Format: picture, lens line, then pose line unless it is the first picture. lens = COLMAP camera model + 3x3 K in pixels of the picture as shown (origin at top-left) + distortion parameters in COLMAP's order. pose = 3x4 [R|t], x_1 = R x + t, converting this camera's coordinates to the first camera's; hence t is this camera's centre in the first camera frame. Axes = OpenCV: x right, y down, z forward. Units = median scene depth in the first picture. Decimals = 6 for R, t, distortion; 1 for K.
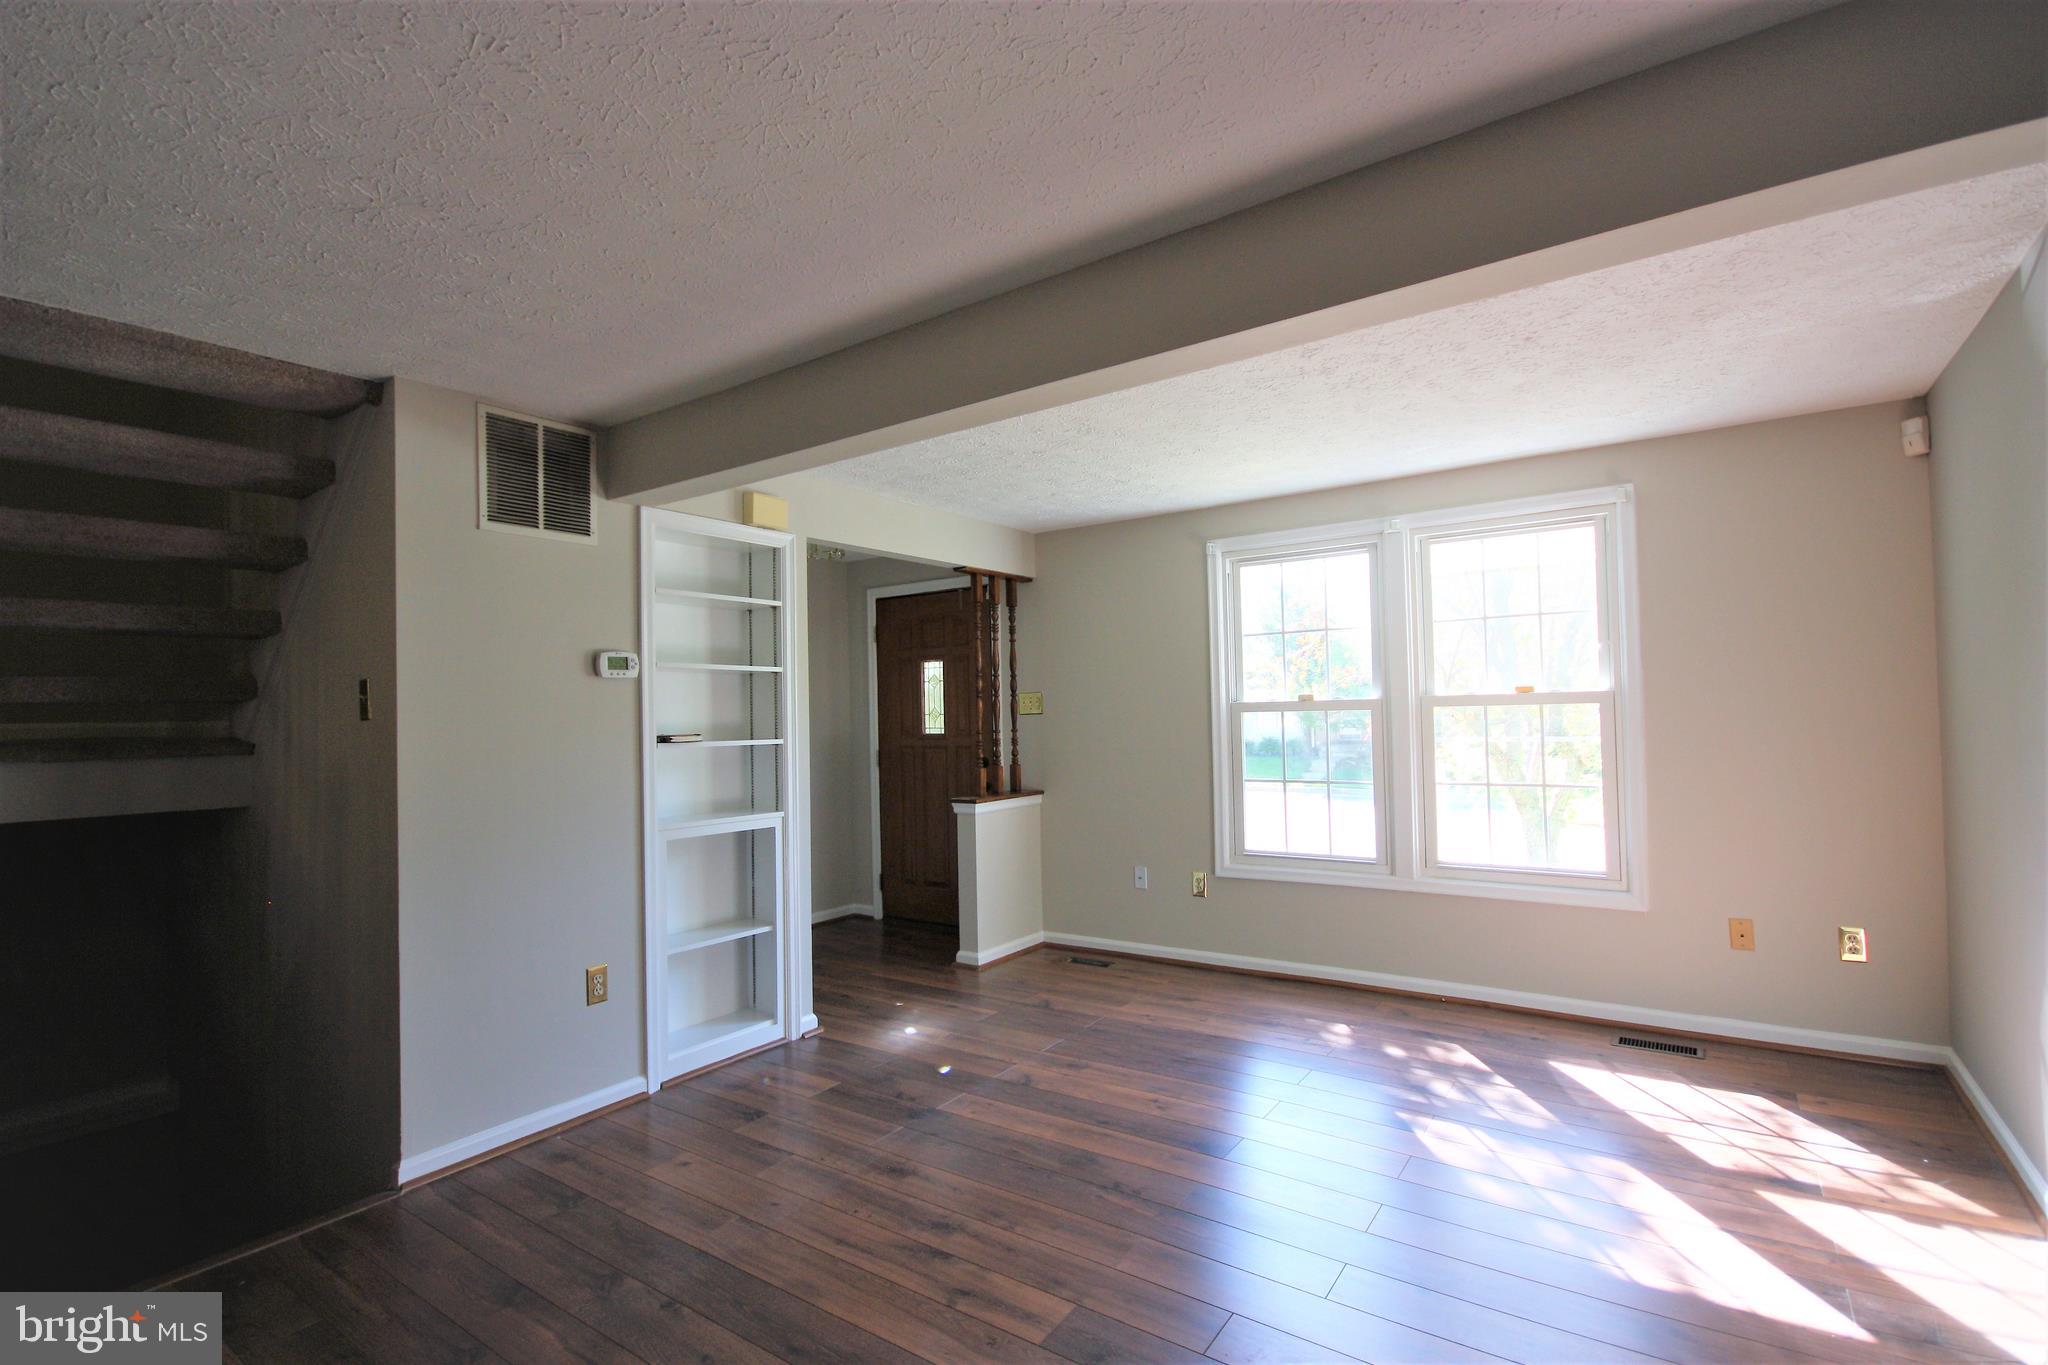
lens RADIAL K [[947.7, 0, 1028.2], [0, 947.7, 693.0], [0, 0, 1]] dist [0.002264, -0.005147]
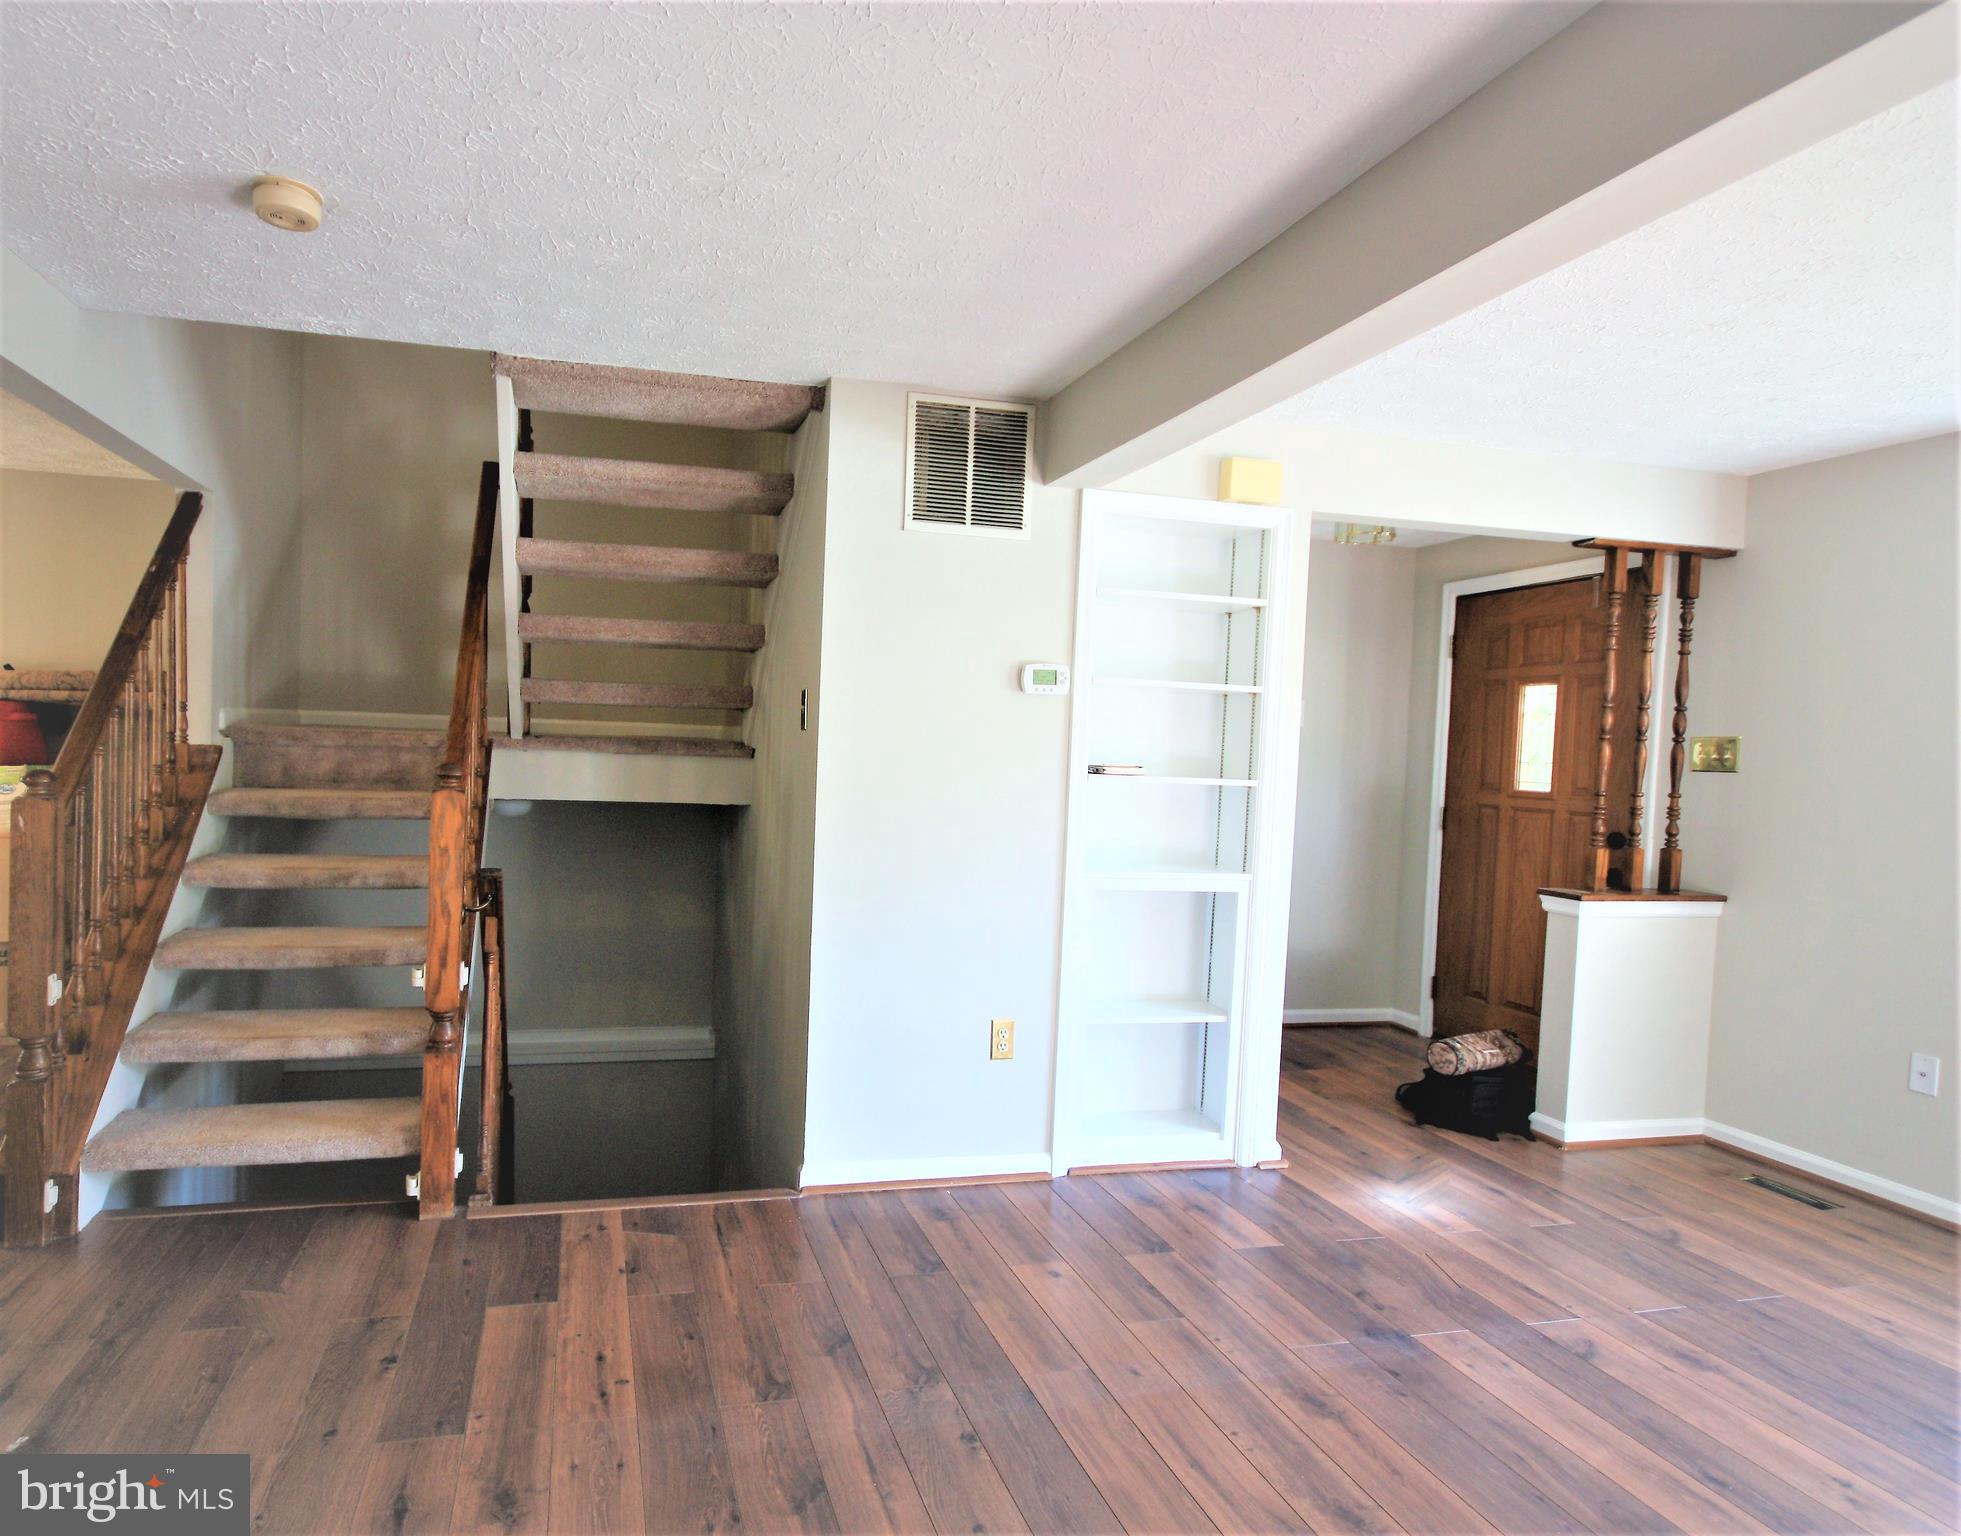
lens RADIAL K [[1065.2, 0, 811.8], [0, 1065.2, 779.1], [0, 0, 1]] dist [0.005217, -0.009566]
pose [[0.730364, 0.073791, -0.679061, 0.070751], [-0.037342, 0.996974, 0.068174, 0.002427], [0.682037, -0.024434, 0.730910, 0.138545]]
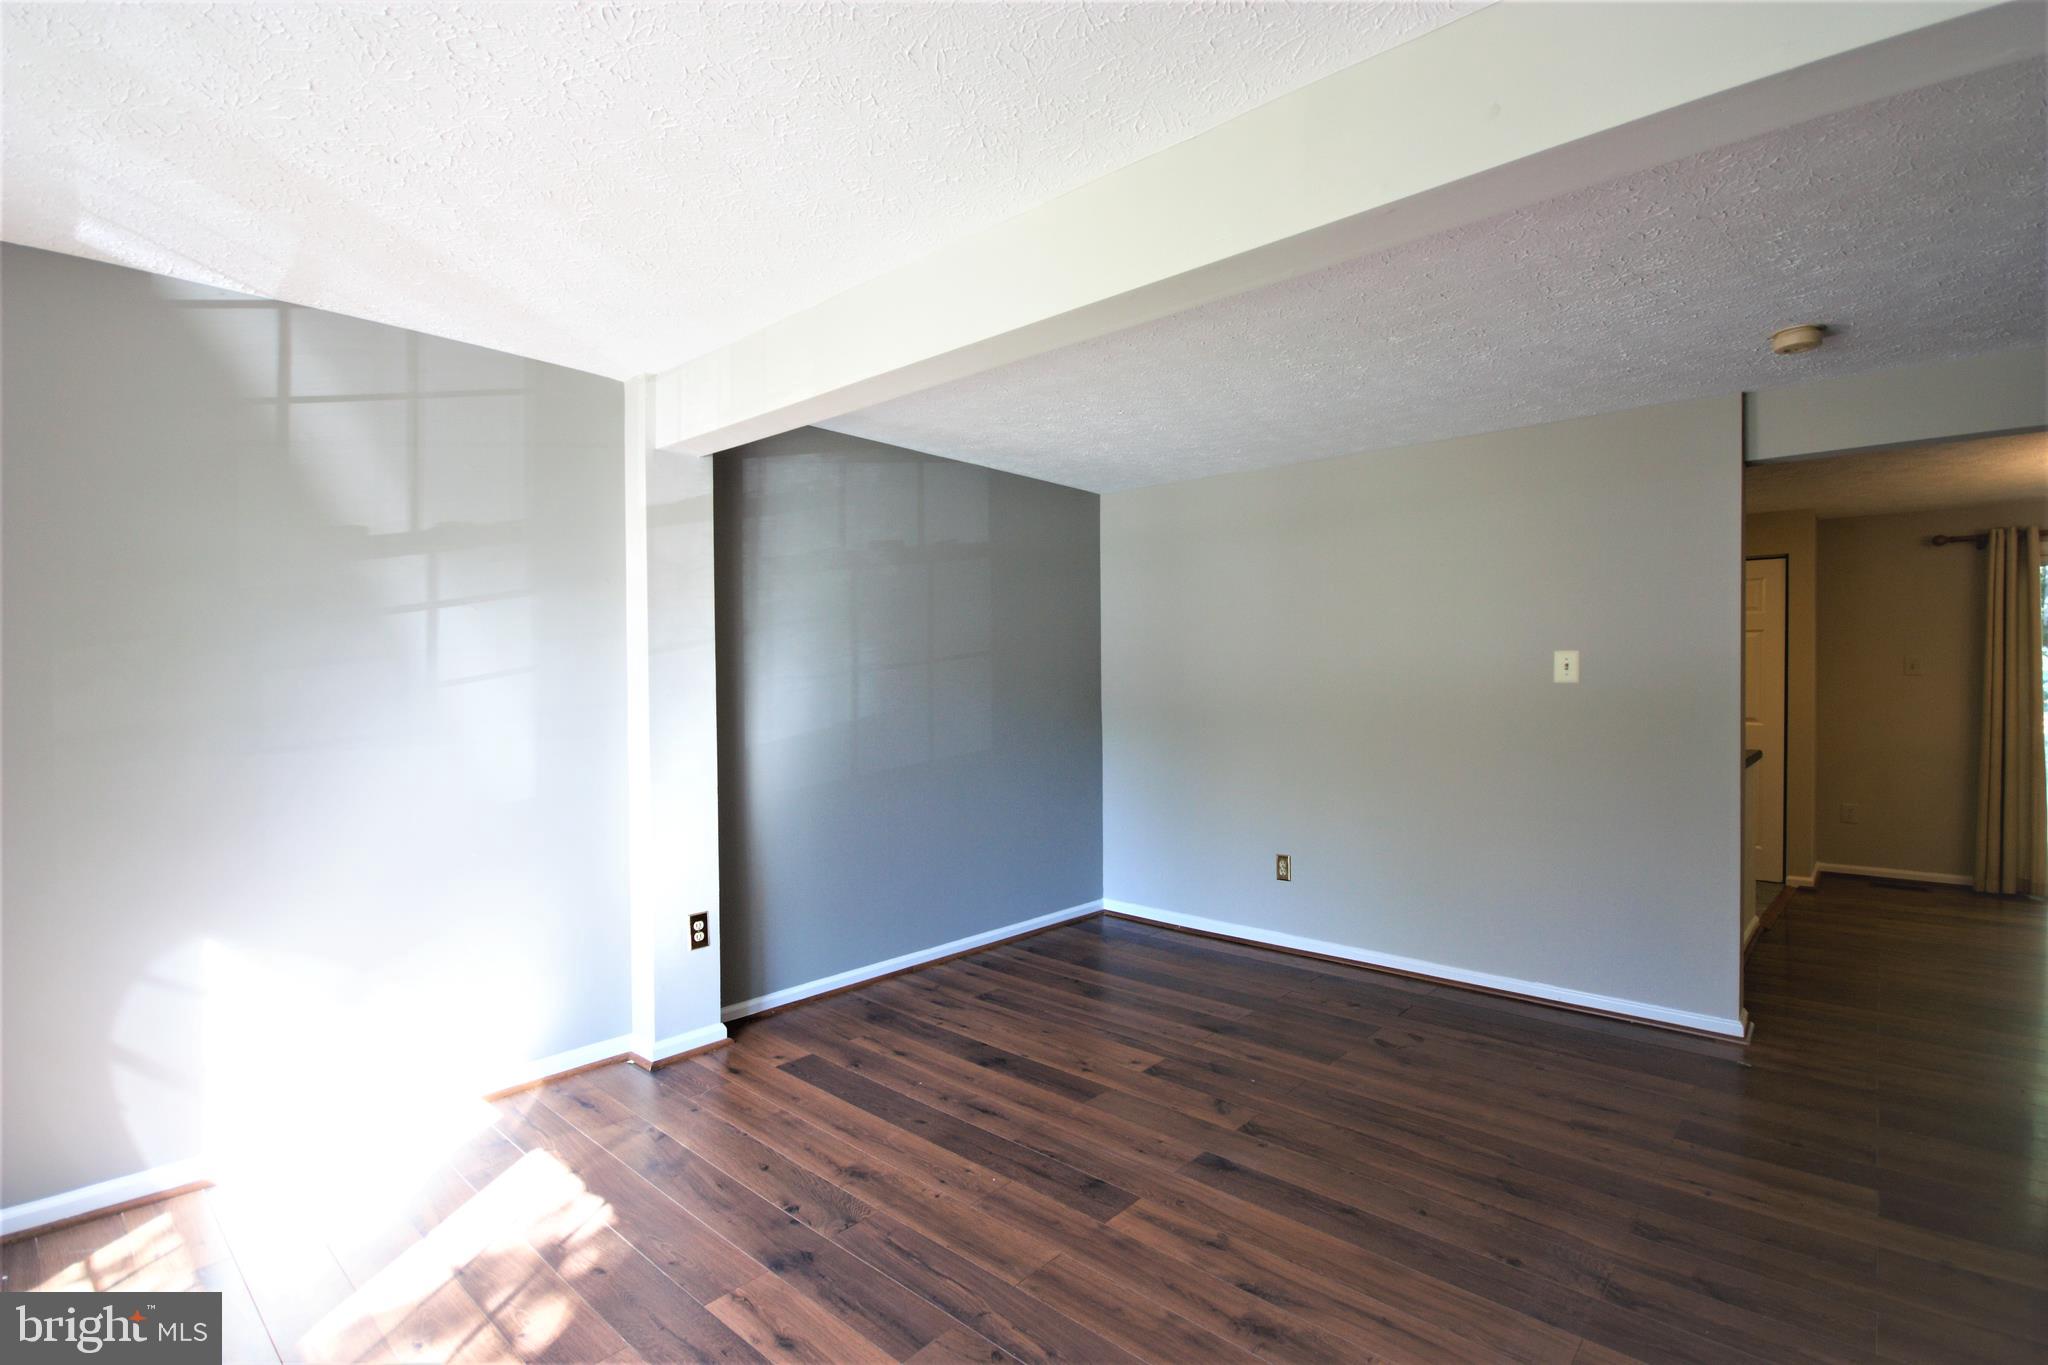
lens RADIAL K [[946.0, 0, 1027.3], [0, 946.0, 703.6], [0, 0, 1]] dist [0.003918, -0.008661]
pose [[-0.991654, 0.026129, 0.126249, -0.007932], [0.026419, 0.999651, 0.000626, 0.027475], [-0.126188, 0.003956, -0.991998, 1.245350]]
